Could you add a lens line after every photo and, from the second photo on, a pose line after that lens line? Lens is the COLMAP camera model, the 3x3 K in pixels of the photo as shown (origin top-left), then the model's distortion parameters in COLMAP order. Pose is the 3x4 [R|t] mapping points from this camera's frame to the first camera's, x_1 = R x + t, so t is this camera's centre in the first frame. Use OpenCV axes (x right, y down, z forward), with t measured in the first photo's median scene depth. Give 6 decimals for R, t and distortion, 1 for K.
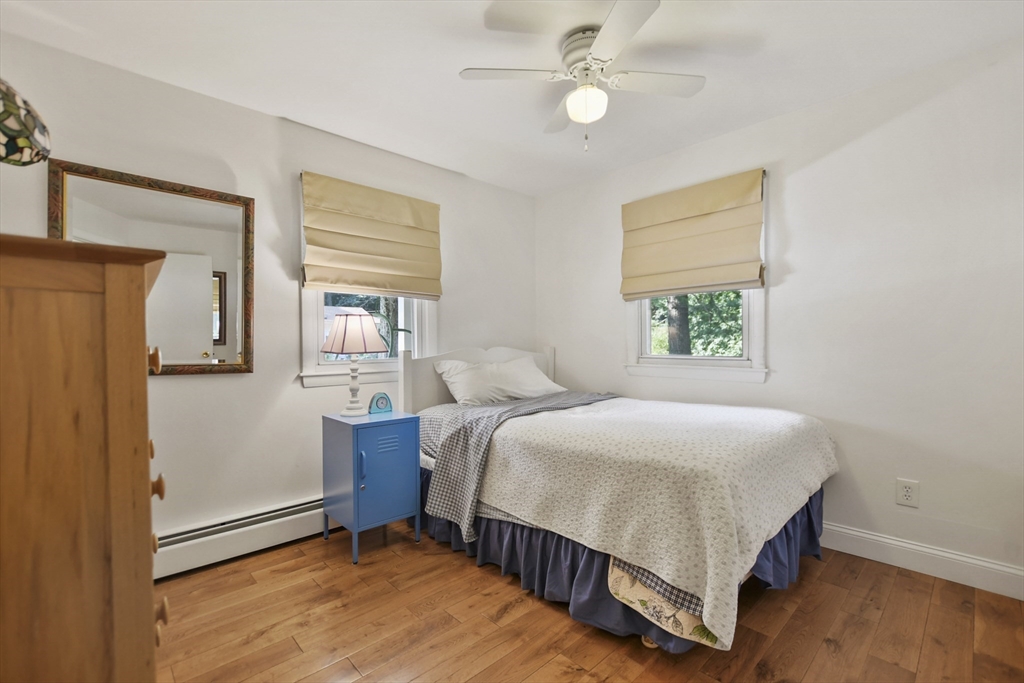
lens RADIAL K [[450.2, 0, 508.1], [0, 450.2, 343.6], [0, 0, 1]] dist [-0.009840, 0.003350]
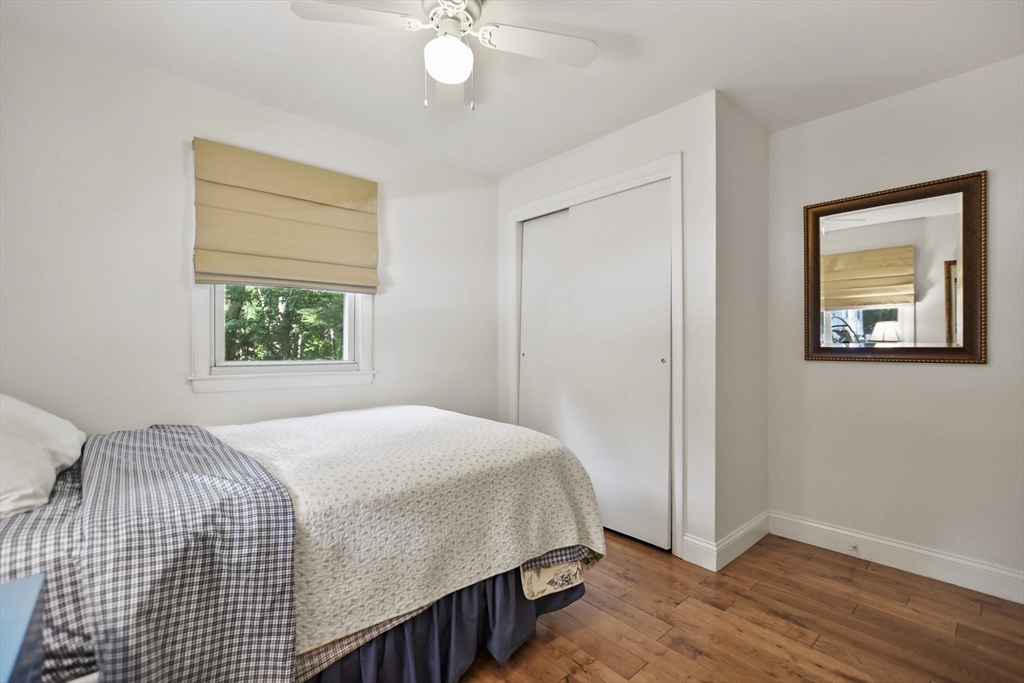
lens RADIAL K [[450.2, 0, 509.0], [0, 450.2, 344.3], [0, 0, 1]] dist [-0.009840, 0.003350]
pose [[0.028850, 0.010286, 0.999531, -0.614704], [0.000009, 0.999947, -0.010291, 0.004927], [-0.999584, 0.000306, 0.028848, 0.817589]]
